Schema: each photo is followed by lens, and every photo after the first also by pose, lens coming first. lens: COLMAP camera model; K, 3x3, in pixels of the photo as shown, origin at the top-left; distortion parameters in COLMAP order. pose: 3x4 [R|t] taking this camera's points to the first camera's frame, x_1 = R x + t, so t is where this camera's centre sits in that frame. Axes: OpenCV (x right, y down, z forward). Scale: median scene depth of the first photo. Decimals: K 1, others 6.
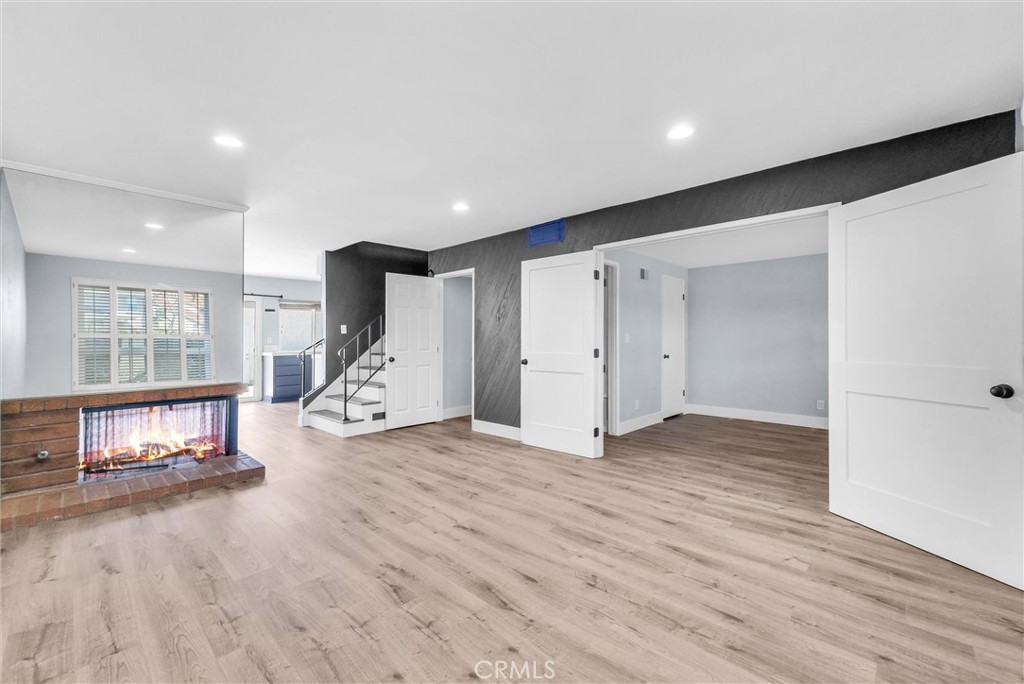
lens RADIAL K [[422.2, 0, 512.4], [0, 422.2, 348.5], [0, 0, 1]] dist [0.000582, 0.000821]
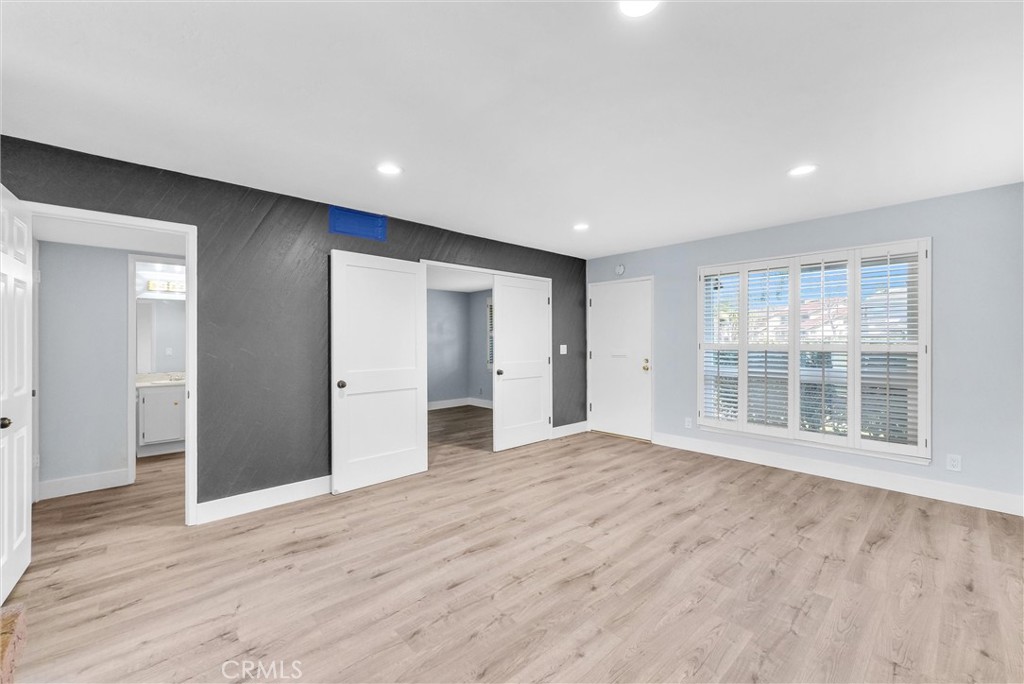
lens RADIAL K [[422.2, 0, 508.6], [0, 422.2, 352.3], [0, 0, 1]] dist [0.000582, 0.000821]
pose [[0.065655, -0.021078, 0.997620, -1.149676], [0.027337, 0.999440, 0.019318, -0.051518], [-0.997468, 0.026004, 0.066195, 1.058465]]
